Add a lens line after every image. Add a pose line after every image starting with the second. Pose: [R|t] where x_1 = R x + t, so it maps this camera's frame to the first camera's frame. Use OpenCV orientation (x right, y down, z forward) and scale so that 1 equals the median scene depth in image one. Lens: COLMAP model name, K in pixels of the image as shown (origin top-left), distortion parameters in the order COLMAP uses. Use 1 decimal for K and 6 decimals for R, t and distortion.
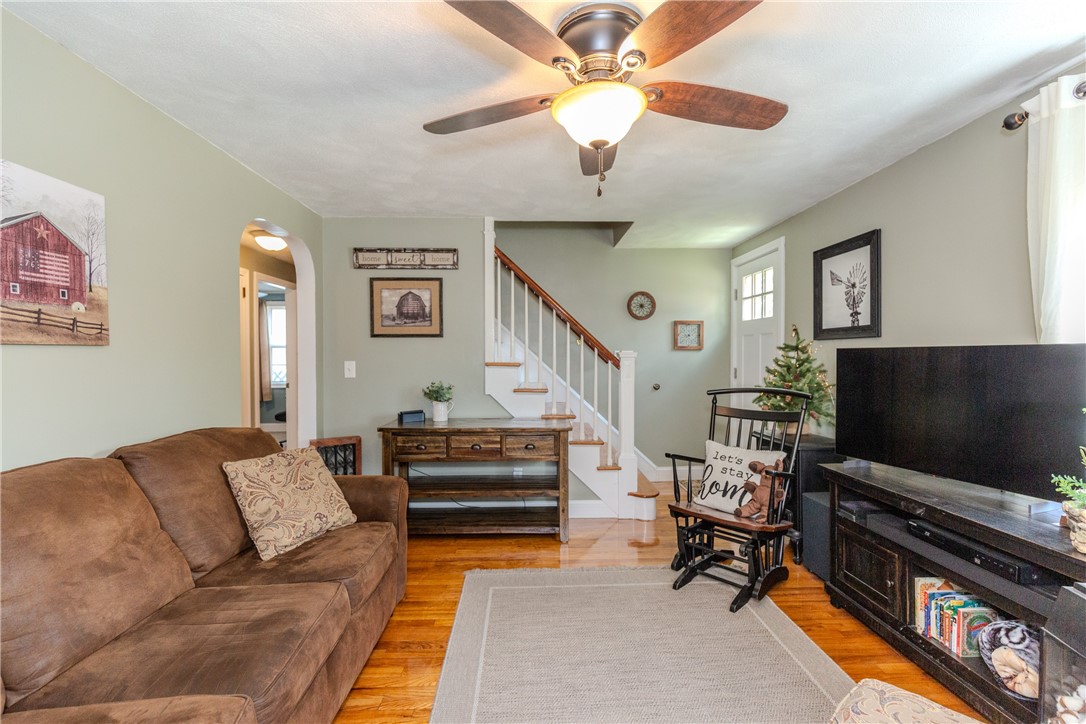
lens RADIAL K [[486.5, 0, 545.3], [0, 486.5, 360.7], [0, 0, 1]] dist [0.001638, -0.001923]
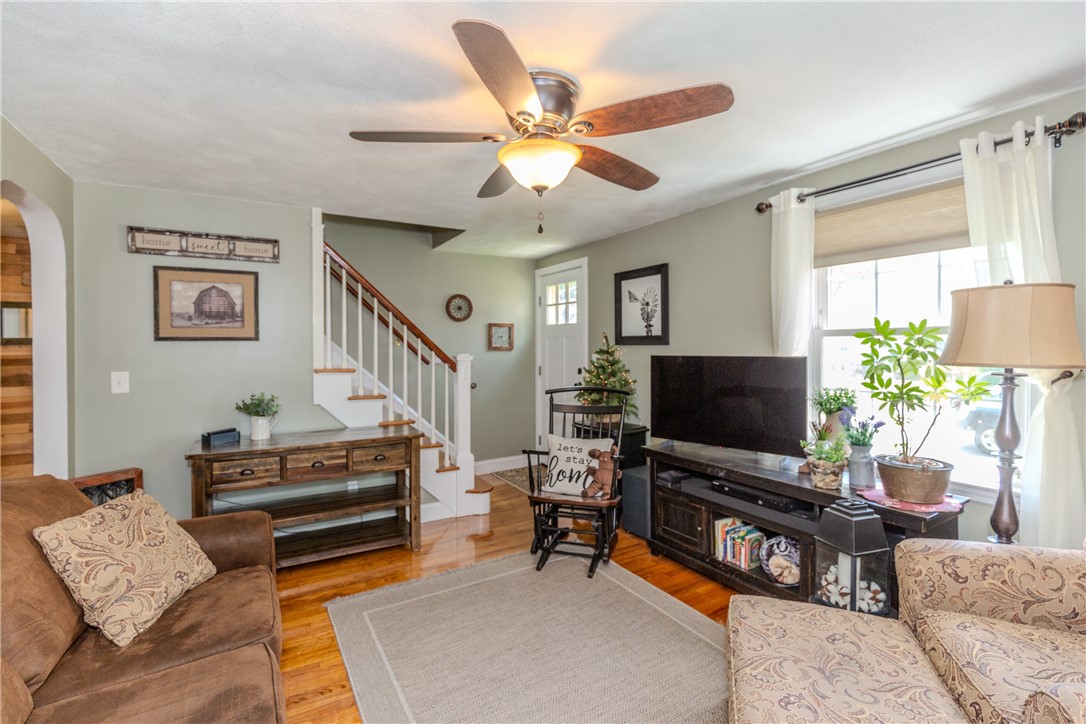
lens RADIAL K [[486.5, 0, 554.9], [0, 486.5, 349.3], [0, 0, 1]] dist [0.001638, -0.001923]
pose [[0.875574, -0.004990, 0.483058, -0.218011], [0.008426, 0.999952, -0.004943, -0.032125], [-0.483010, 0.008398, 0.875574, -0.006563]]
